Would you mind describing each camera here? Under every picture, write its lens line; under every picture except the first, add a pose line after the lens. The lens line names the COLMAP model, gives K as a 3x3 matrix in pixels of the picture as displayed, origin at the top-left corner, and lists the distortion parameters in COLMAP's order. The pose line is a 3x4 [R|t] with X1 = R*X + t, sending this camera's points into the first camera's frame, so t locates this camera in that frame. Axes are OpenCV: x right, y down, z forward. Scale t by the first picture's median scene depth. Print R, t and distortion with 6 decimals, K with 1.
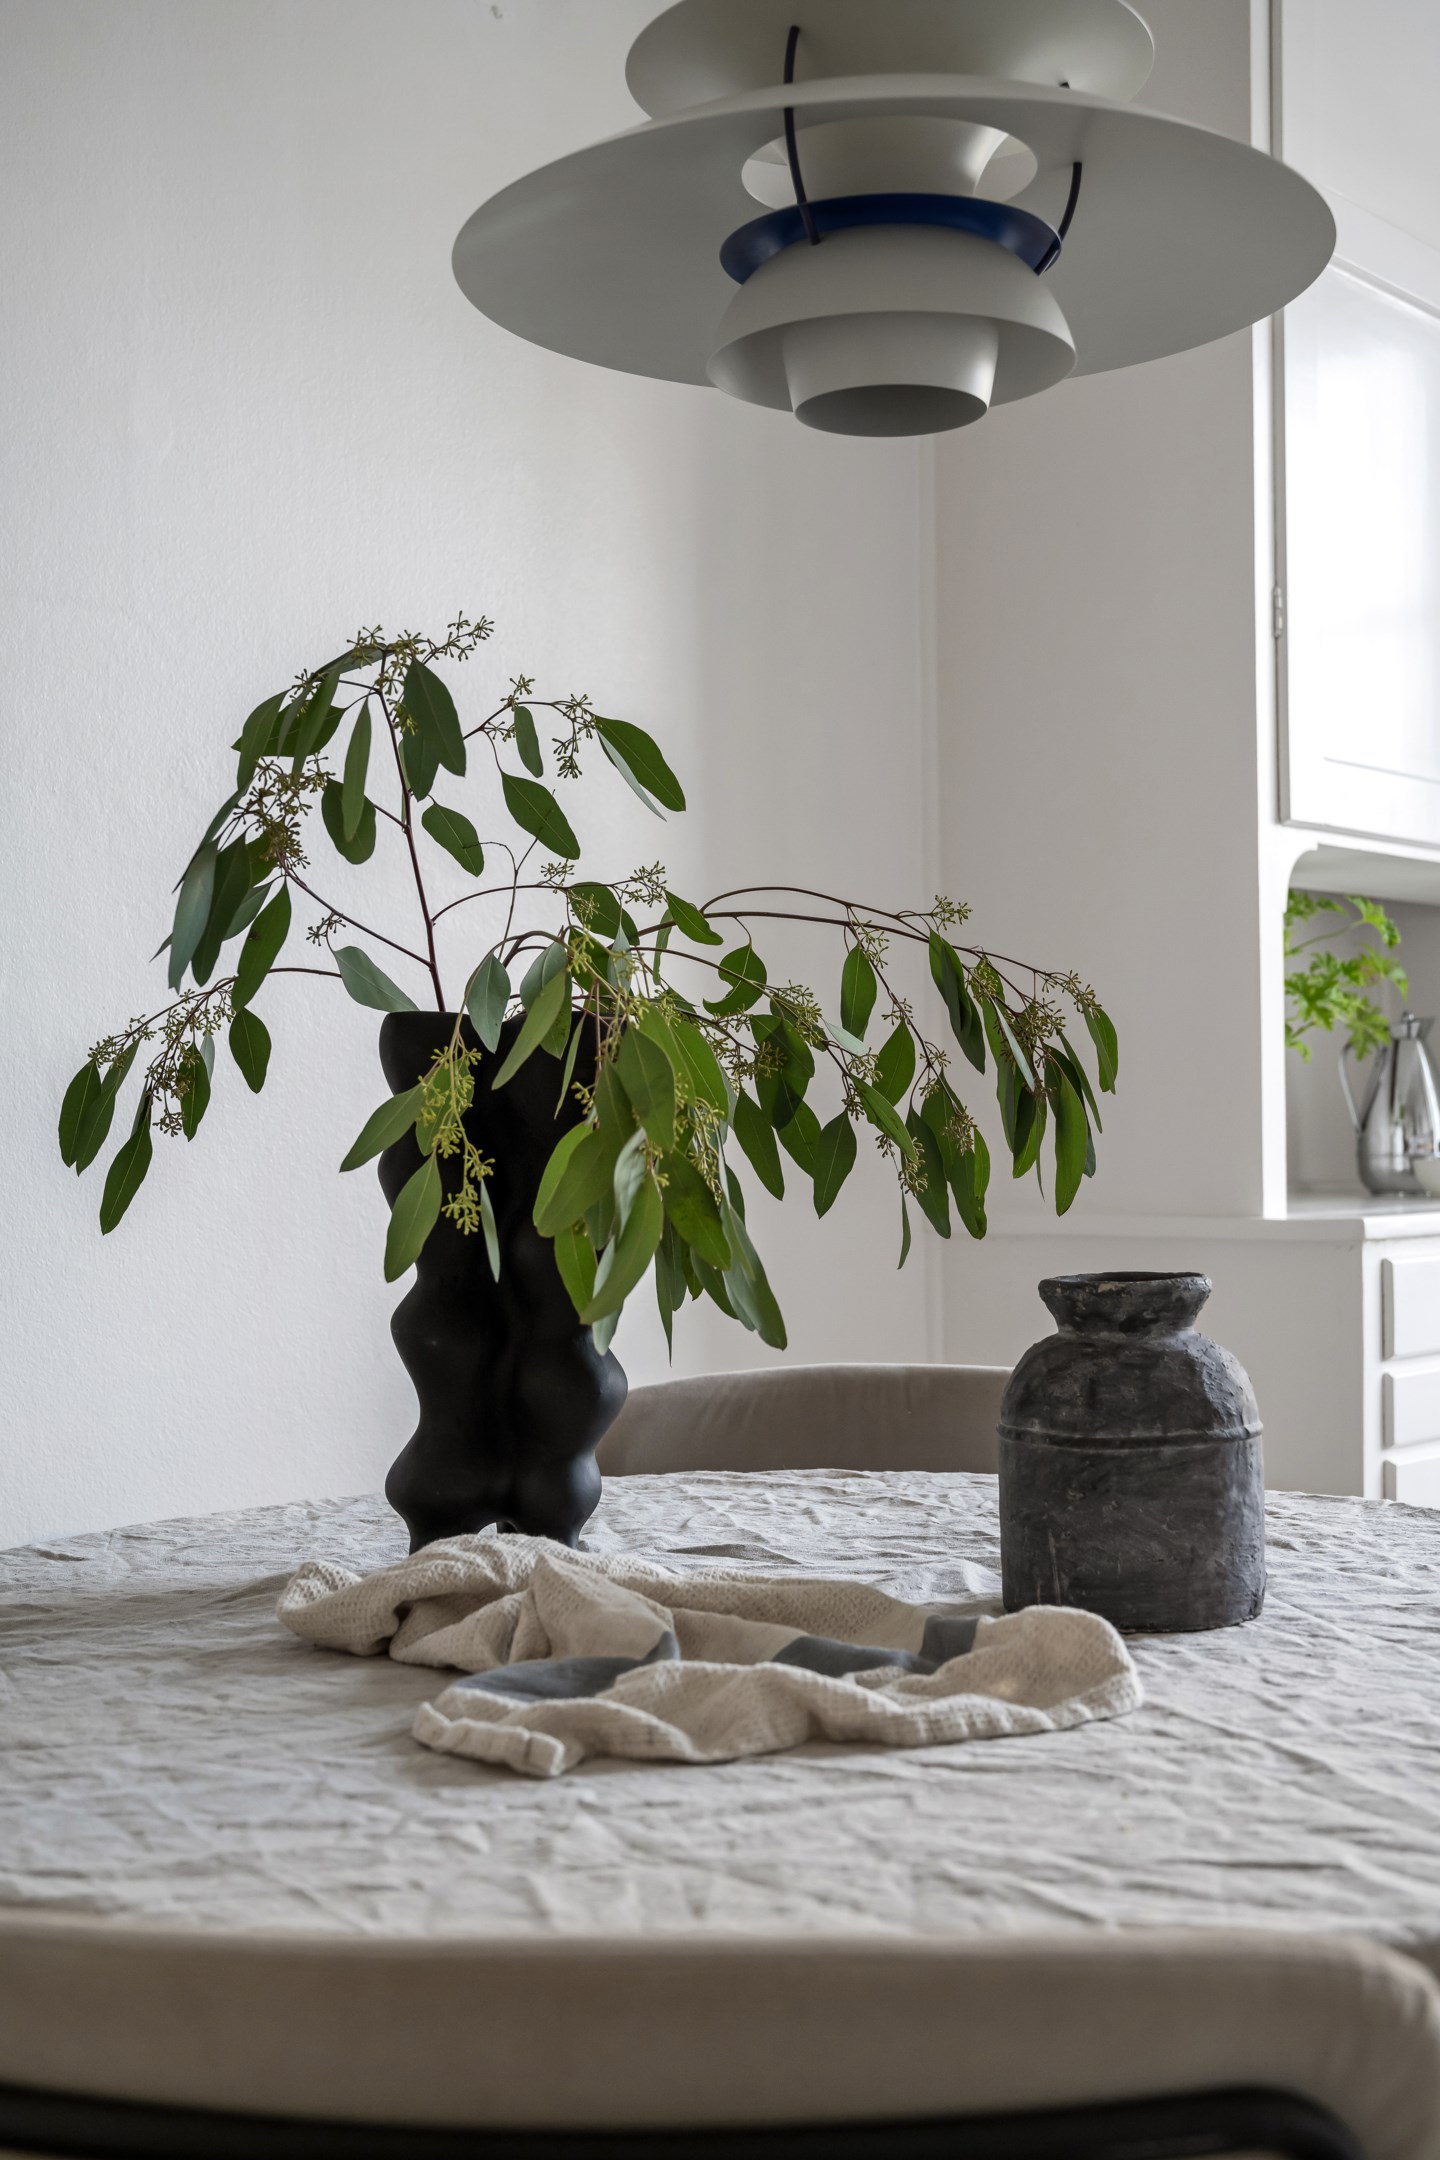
lens RADIAL K [[2551.4, 0, 686.2], [0, 2551.4, 1079.8], [0, 0, 1]] dist [0.007509, 0.028383]
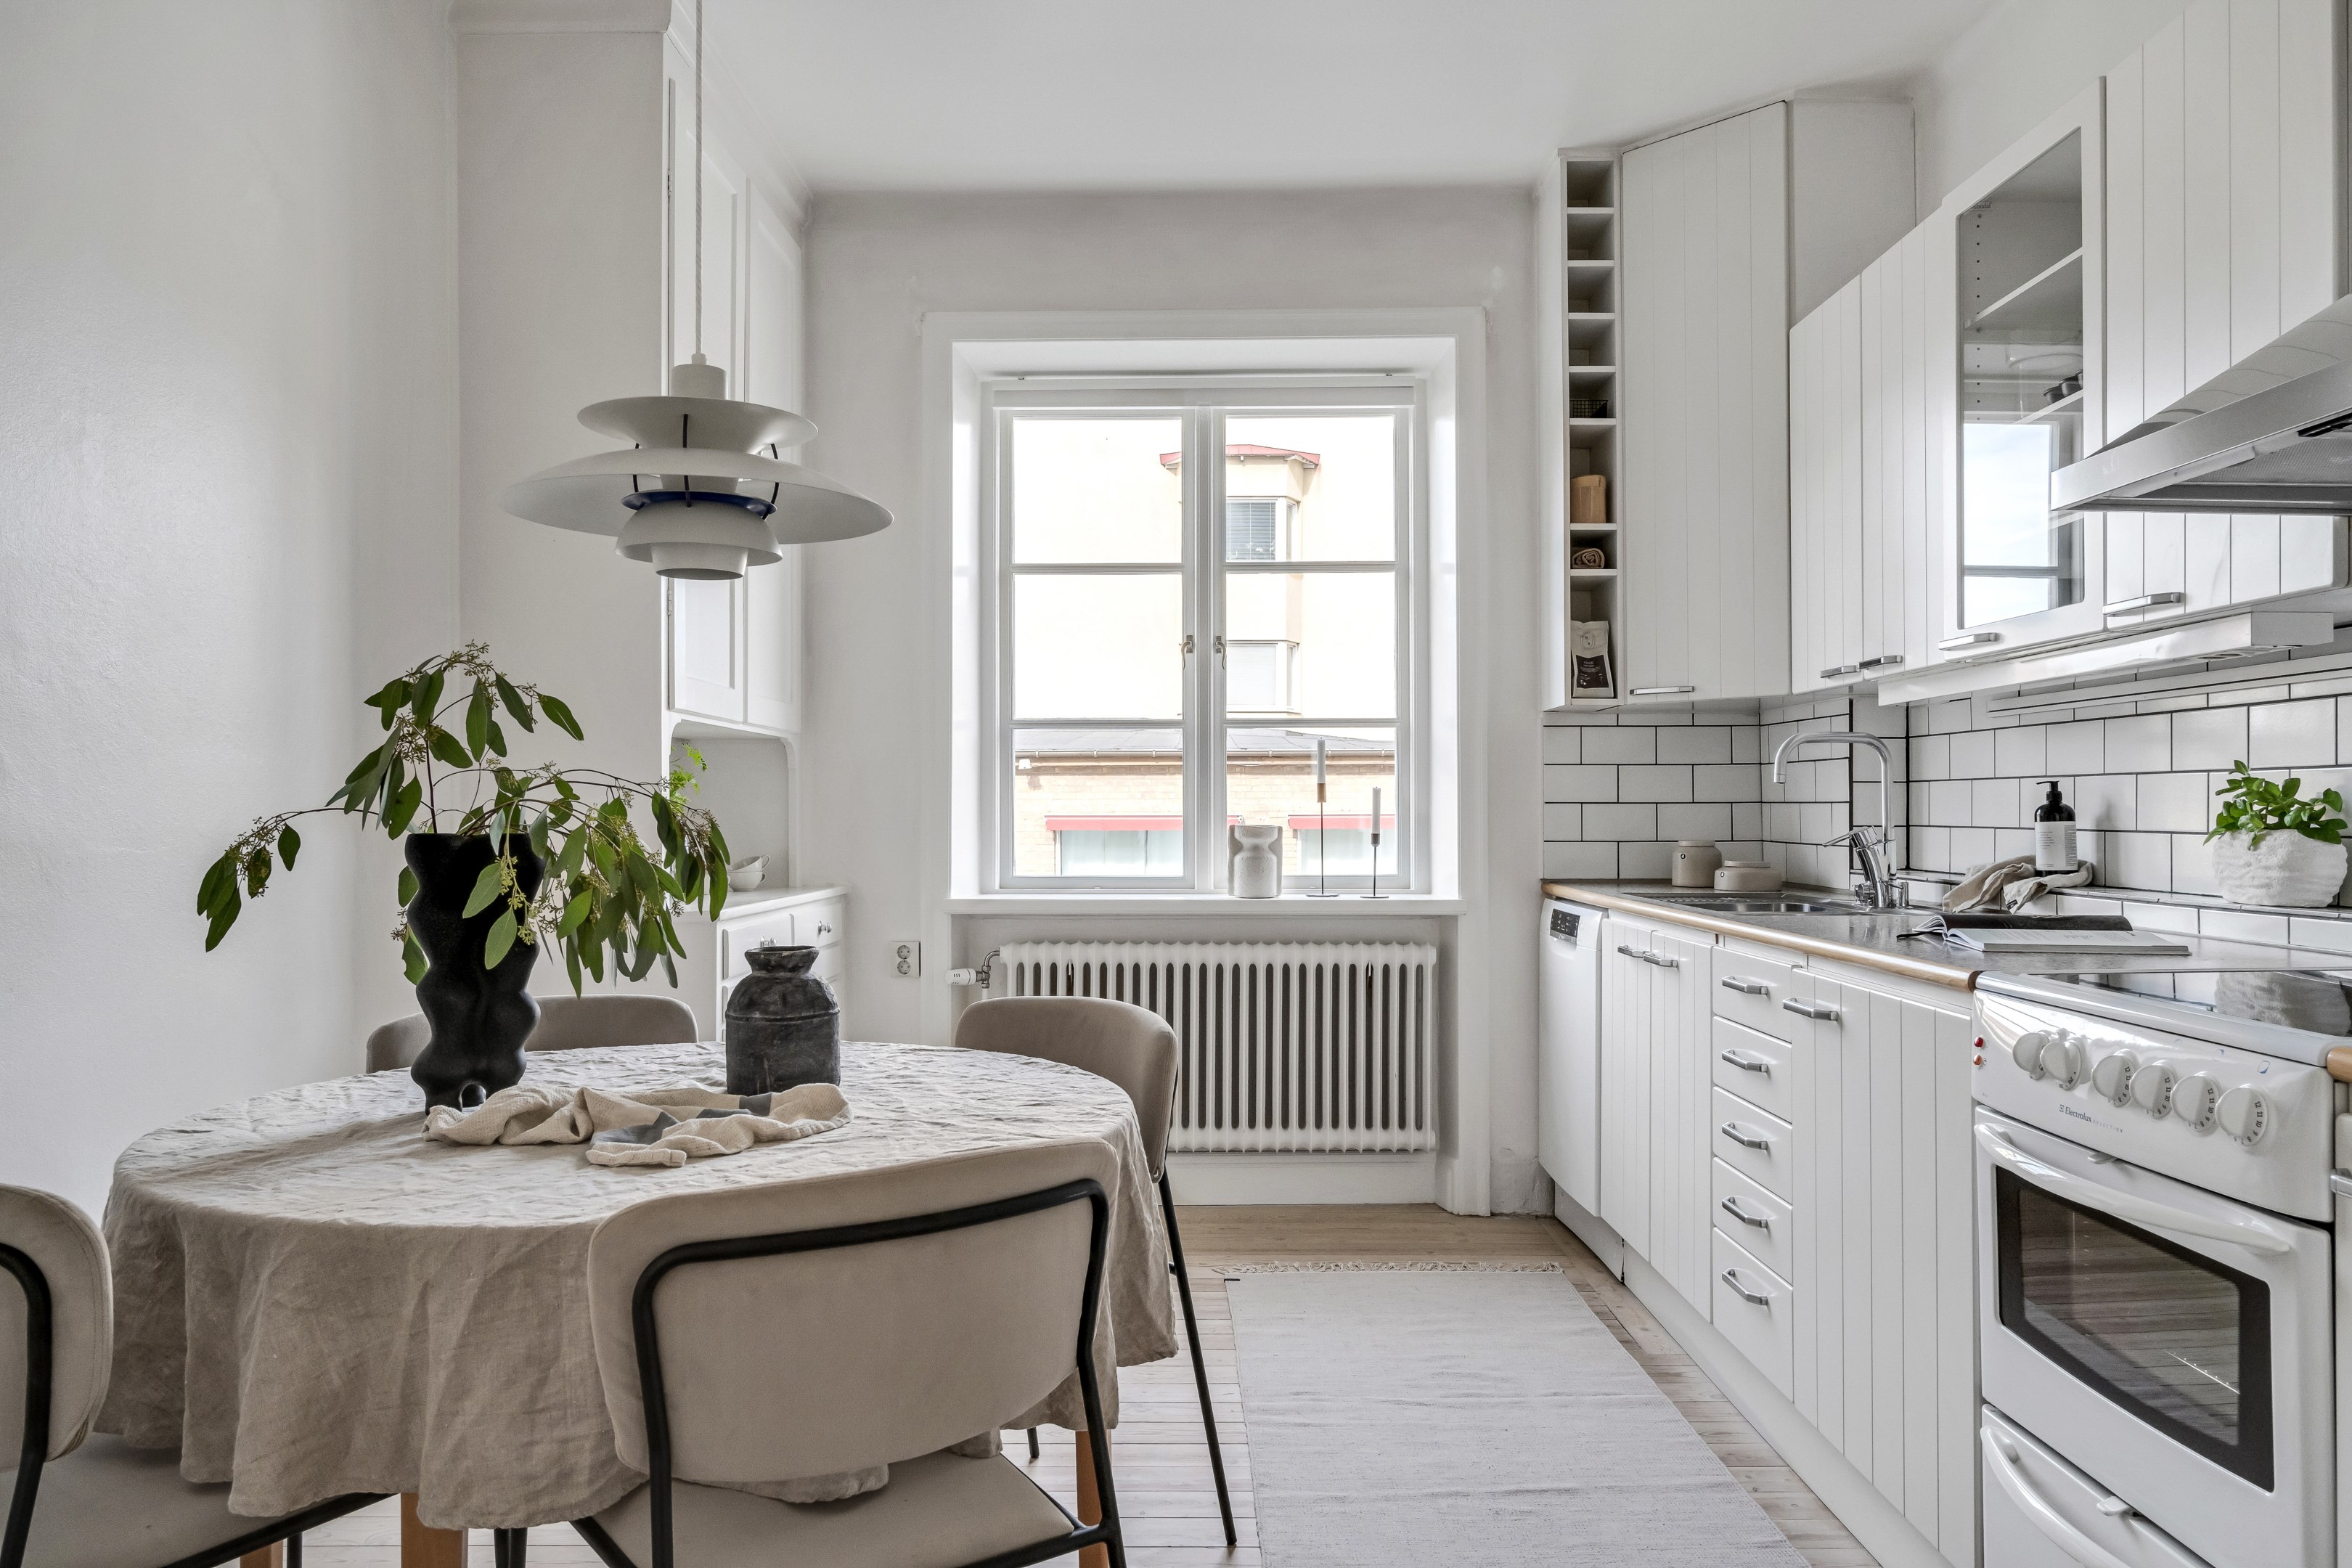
lens RADIAL K [[1607.4, 0, 1171.4], [0, 1607.4, 788.1], [0, 0, 1]] dist [-0.004377, 0.000609]
pose [[0.759895, 0.014682, 0.649880, -0.510726], [-0.010324, 0.999891, -0.010518, -0.057946], [-0.649964, 0.001283, 0.759964, -0.351164]]
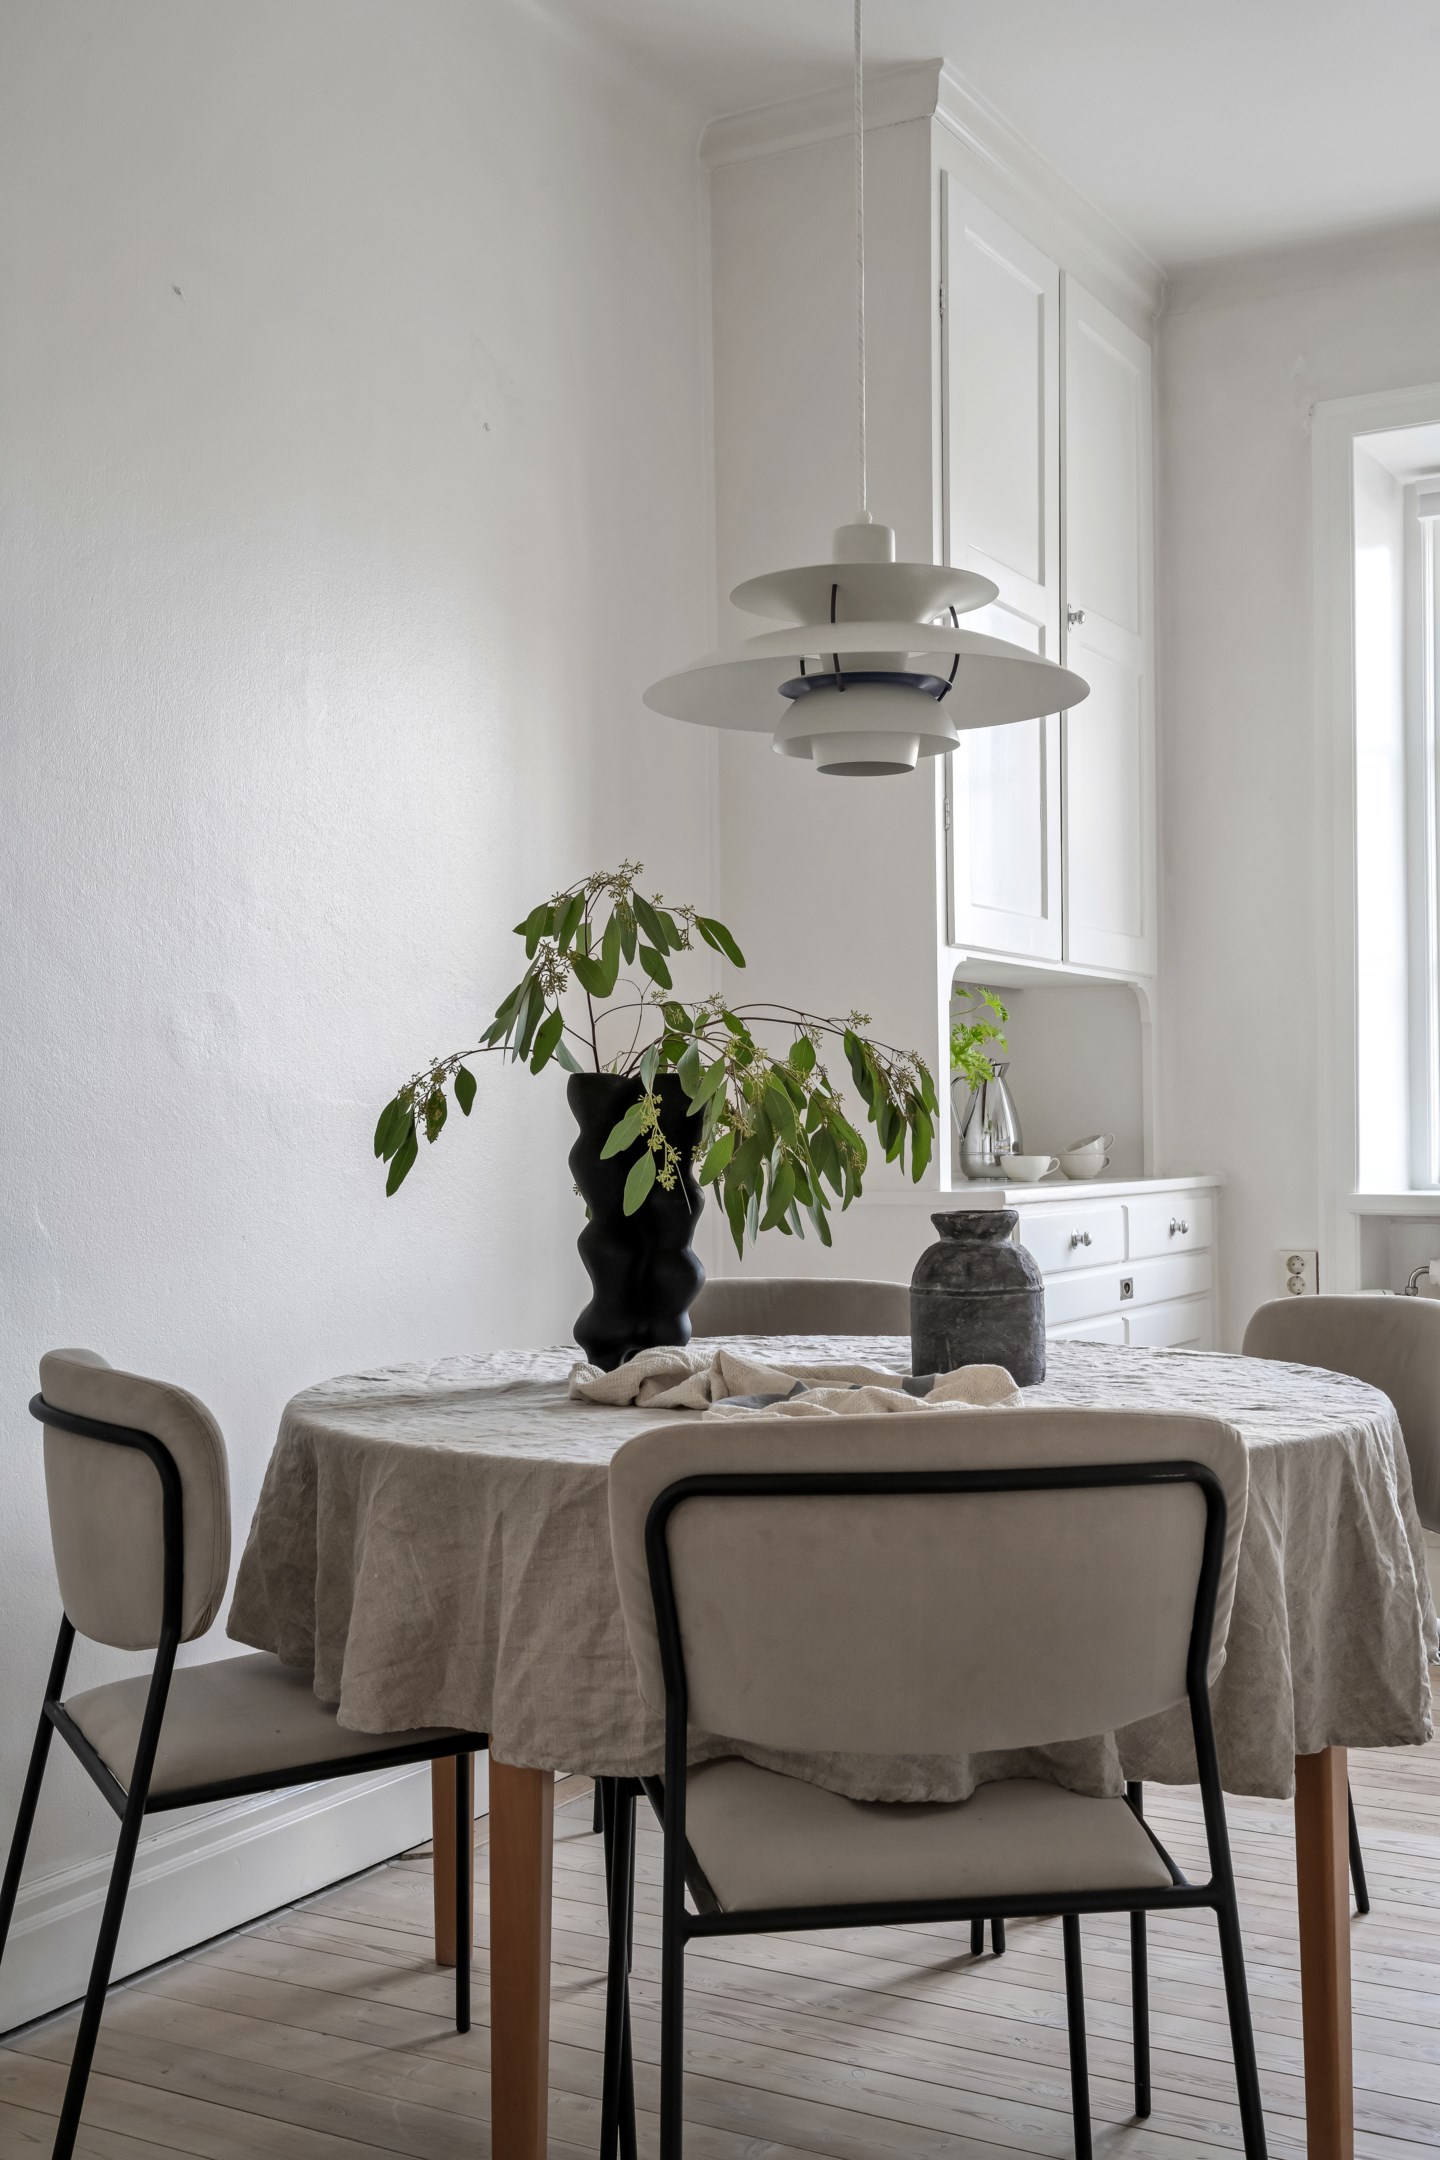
lens RADIAL K [[2222.1, 0, 720.0], [0, 2222.1, 1080.0], [0, 0, 1]] dist [0.007794, -0.005930]
pose [[0.977397, 0.003589, 0.211380, -0.373112], [-0.002209, 0.999975, -0.006766, -0.011713], [-0.211399, 0.006146, 0.977380, -0.613450]]
